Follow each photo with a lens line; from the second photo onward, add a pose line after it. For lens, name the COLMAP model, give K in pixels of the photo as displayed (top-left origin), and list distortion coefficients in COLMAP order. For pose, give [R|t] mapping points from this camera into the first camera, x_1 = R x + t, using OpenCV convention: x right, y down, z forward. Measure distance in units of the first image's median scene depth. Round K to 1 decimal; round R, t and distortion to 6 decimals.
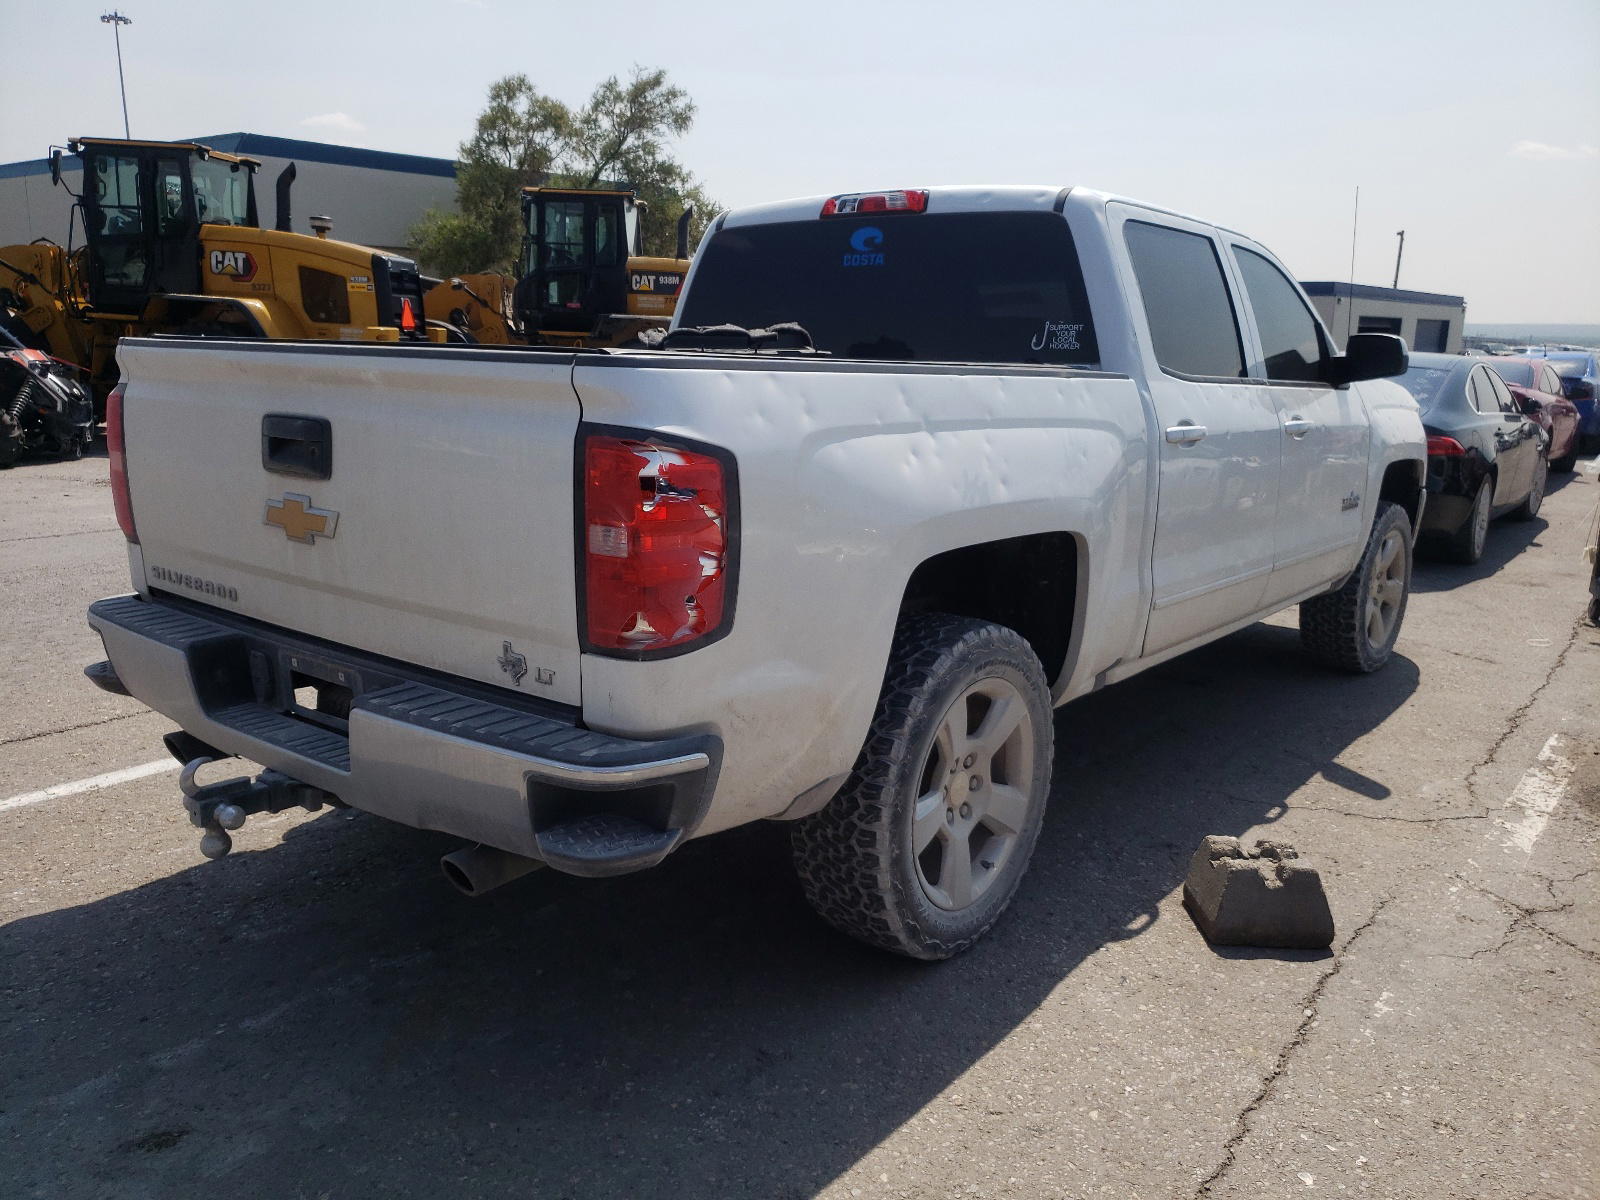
lens RADIAL K [[1272.2, 0, 802.5], [0, 1272.2, 606.2], [0, 0, 1]] dist [0.011960, 0.002495]
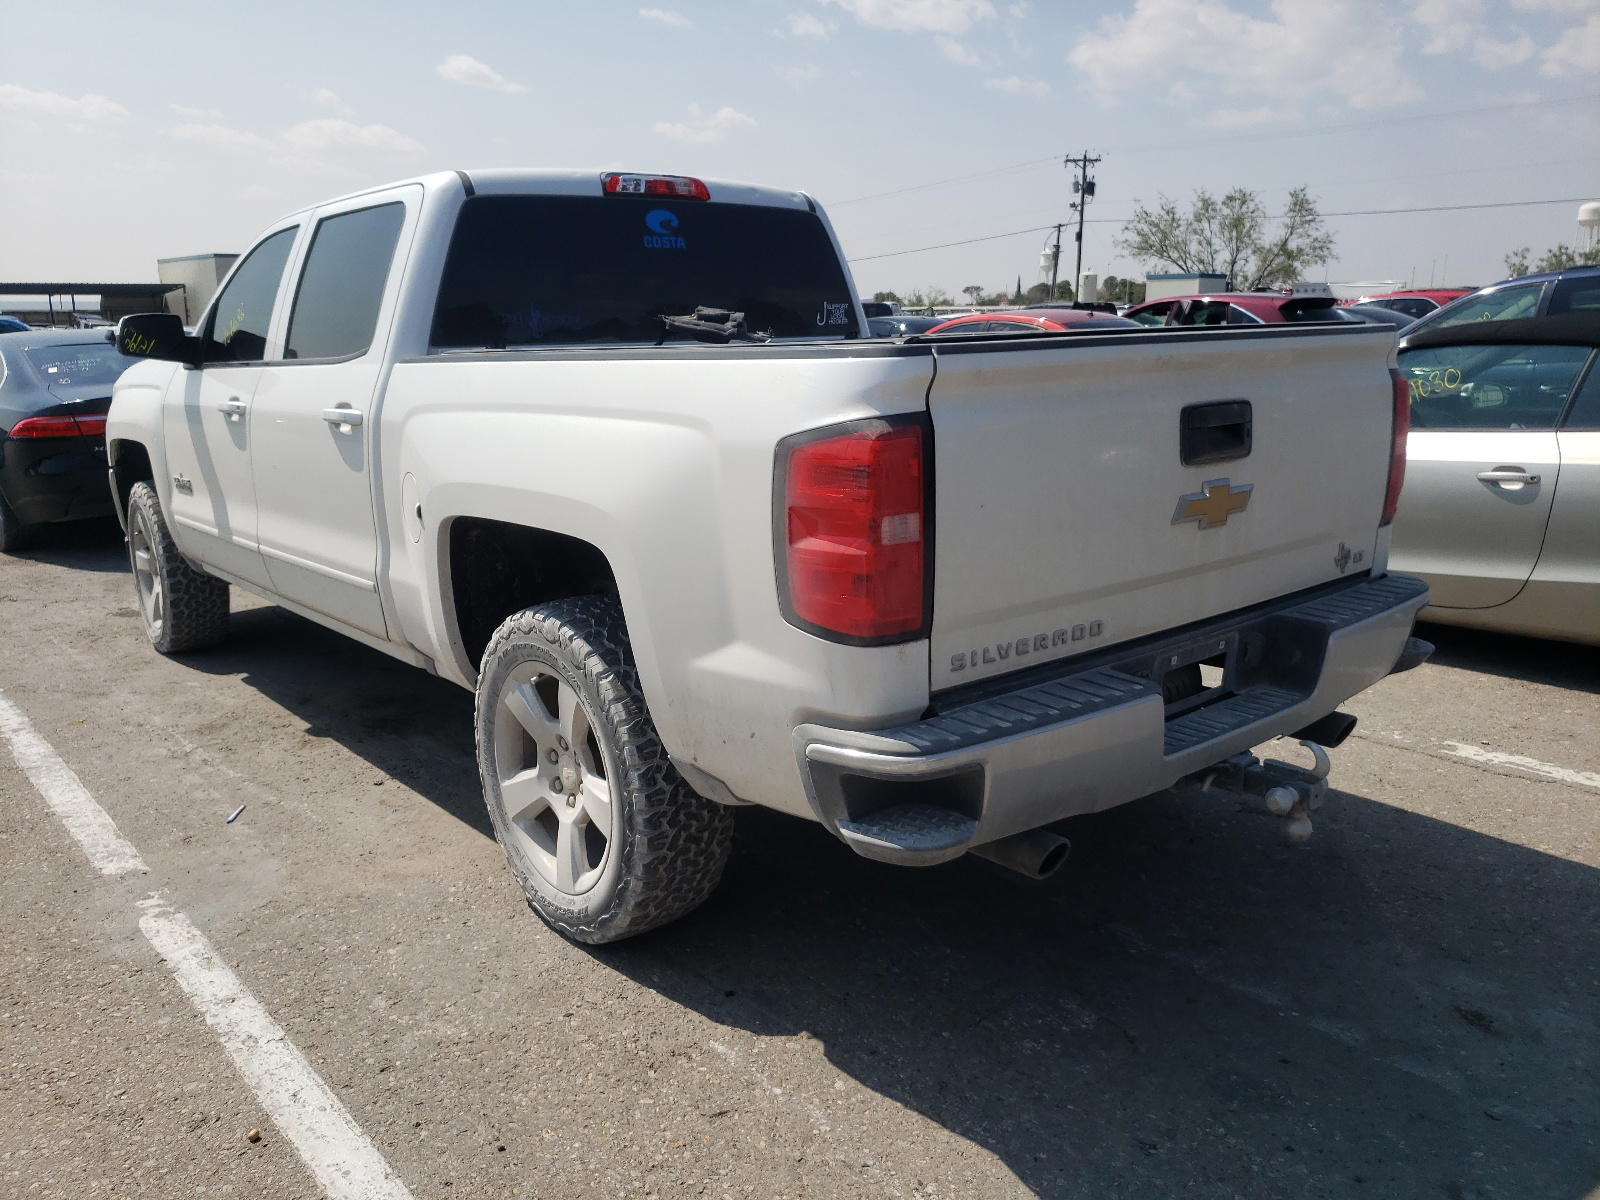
lens RADIAL K [[1231.5, 0, 799.8], [0, 1231.5, 593.3], [0, 0, 1]] dist [0.041856, 0.002450]
pose [[0.203020, -0.235219, 0.950502, -1.013295], [0.221908, 0.956514, 0.189309, -0.186328], [-0.953698, 0.172491, 0.246389, 0.780886]]
